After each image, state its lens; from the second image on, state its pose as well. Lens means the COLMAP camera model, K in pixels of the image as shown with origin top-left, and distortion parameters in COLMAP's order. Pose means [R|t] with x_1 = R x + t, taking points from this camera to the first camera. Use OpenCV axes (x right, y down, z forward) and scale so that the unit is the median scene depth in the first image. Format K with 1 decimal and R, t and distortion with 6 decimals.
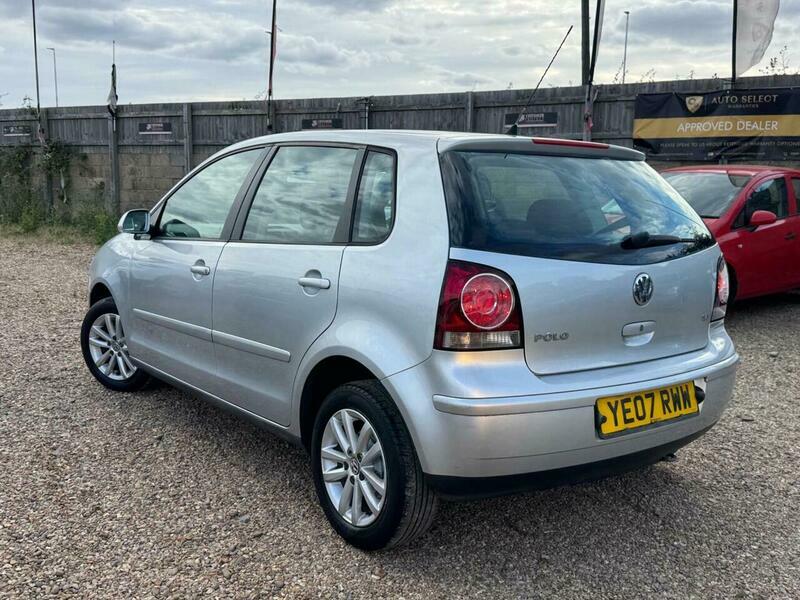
lens RADIAL K [[972.1, 0, 400.0], [0, 972.1, 300.0], [0, 0, 1]] dist [0.250487, -0.775642]
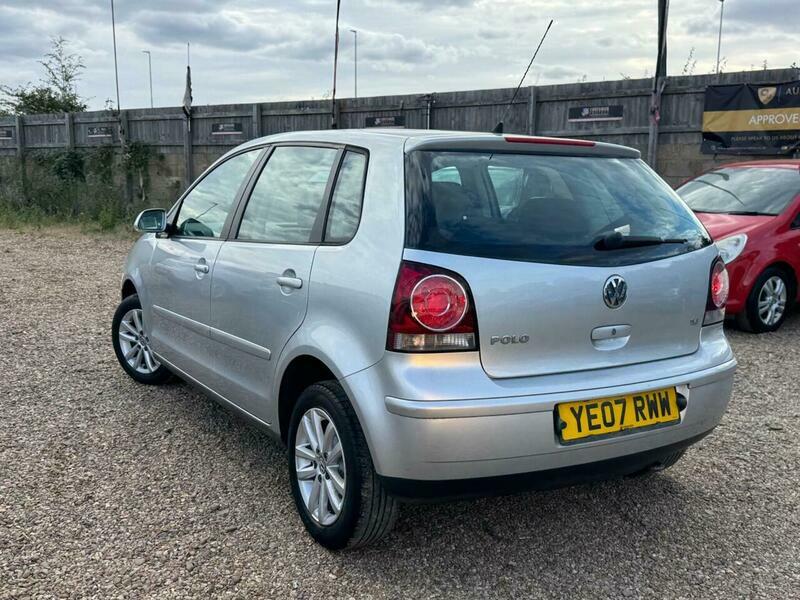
lens RADIAL K [[972.1, 0, 400.0], [0, 972.1, 300.0], [0, 0, 1]] dist [0.250487, -0.775642]
pose [[0.991374, 0.010160, -0.130672, 0.137971], [-0.009485, 0.999938, 0.005786, -0.005392], [0.130722, -0.004497, 0.991409, 0.011749]]
